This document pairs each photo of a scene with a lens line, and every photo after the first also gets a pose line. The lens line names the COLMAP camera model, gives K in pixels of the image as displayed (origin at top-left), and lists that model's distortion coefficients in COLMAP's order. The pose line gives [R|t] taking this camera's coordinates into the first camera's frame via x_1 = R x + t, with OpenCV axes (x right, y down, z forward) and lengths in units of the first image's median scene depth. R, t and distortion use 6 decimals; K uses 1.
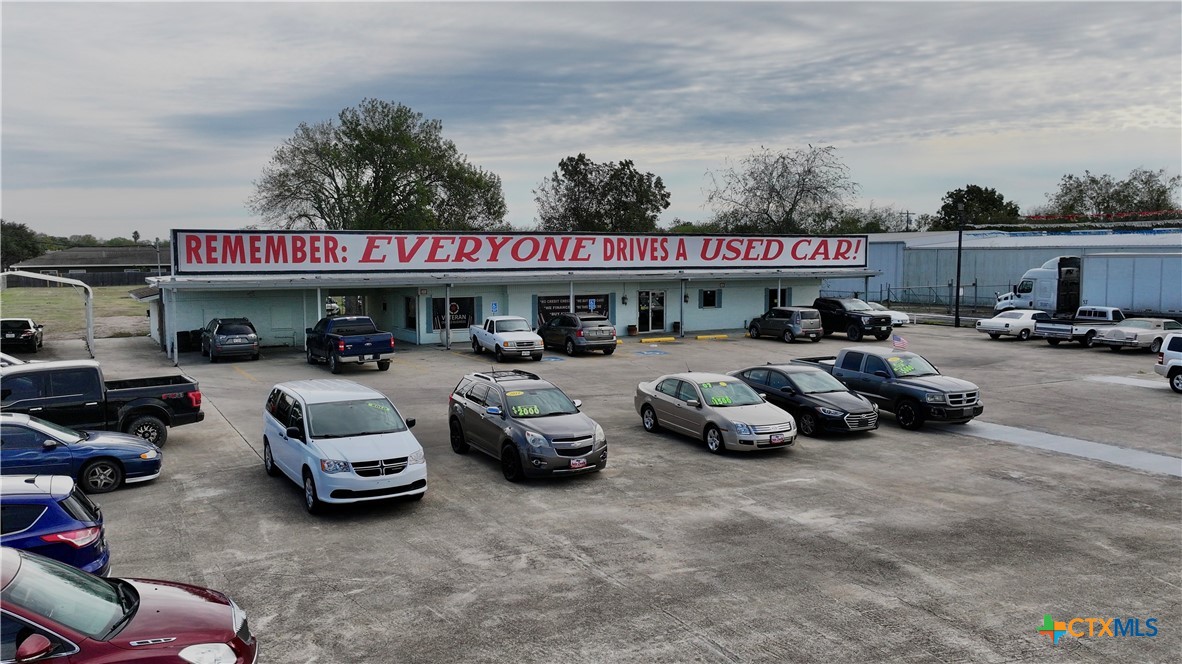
lens RADIAL K [[950.8, 0, 591.0], [0, 950.8, 332.0], [0, 0, 1]] dist [0.001765, -0.000879]
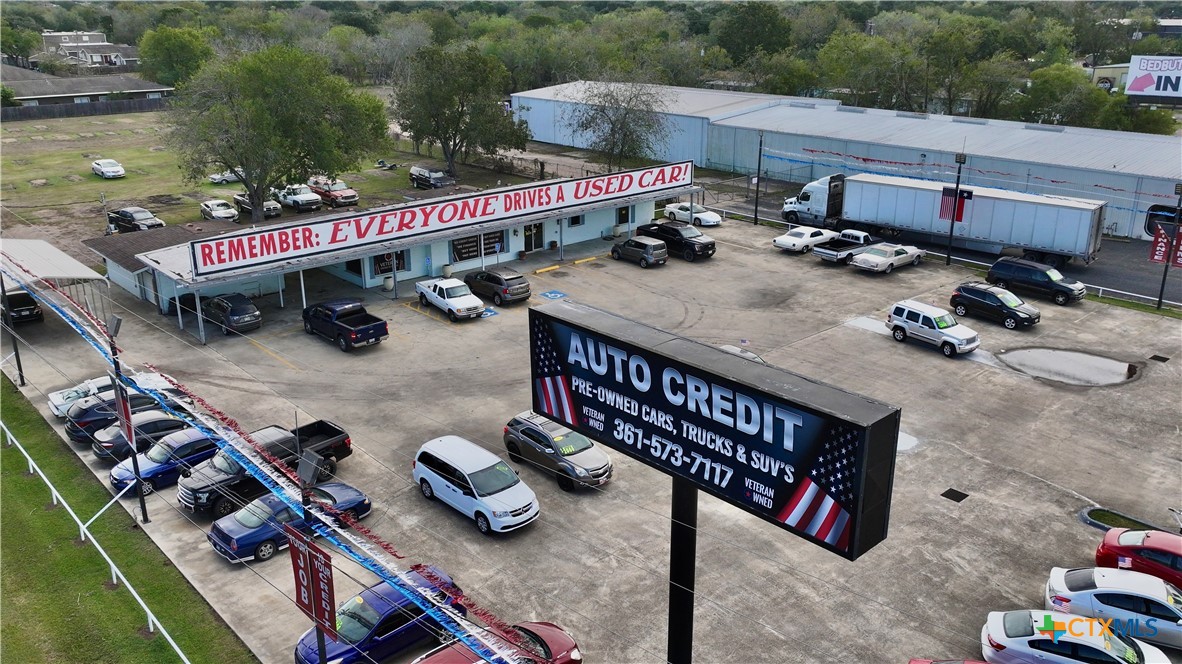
lens RADIAL K [[950.8, 0, 591.0], [0, 950.8, 332.0], [0, 0, 1]] dist [0.001765, -0.000879]
pose [[0.972837, -0.074974, 0.219013, -0.180867], [0.016610, 0.966269, 0.256997, -0.268148], [-0.230893, -0.246379, 0.941268, -0.297013]]
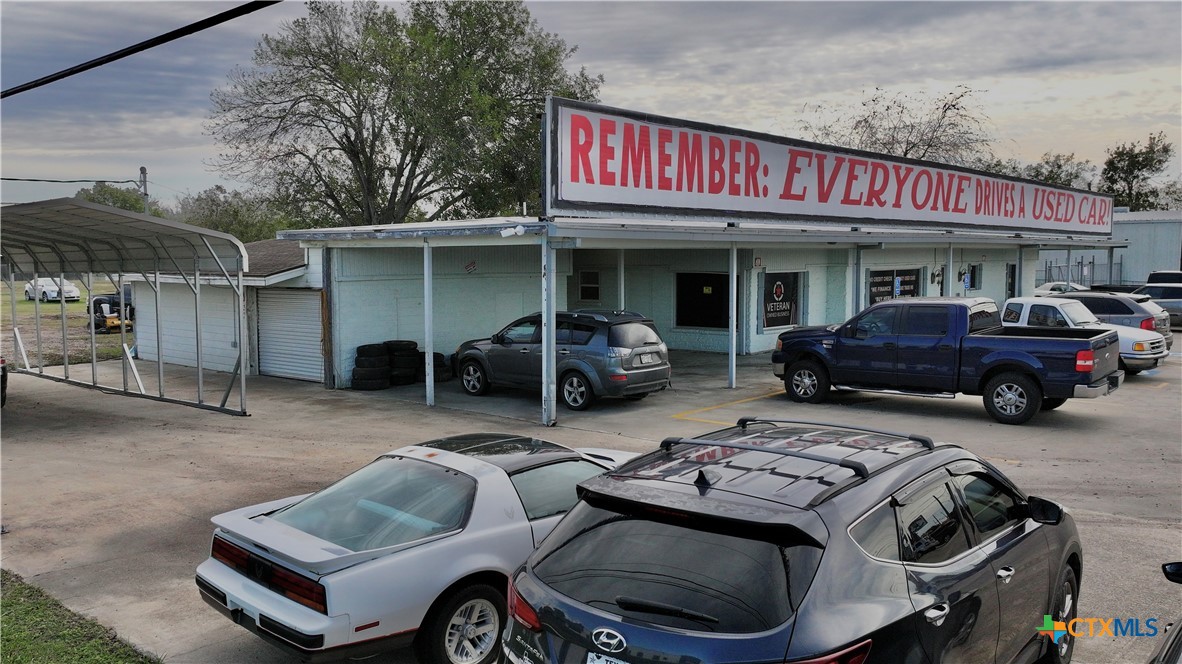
lens RADIAL K [[950.8, 0, 591.0], [0, 950.8, 332.0], [0, 0, 1]] dist [0.001765, -0.000879]
pose [[0.938096, -0.028008, 0.345240, -0.495307], [0.027764, 0.999599, 0.005654, -0.006514], [-0.345260, 0.004281, 0.938497, 0.527105]]
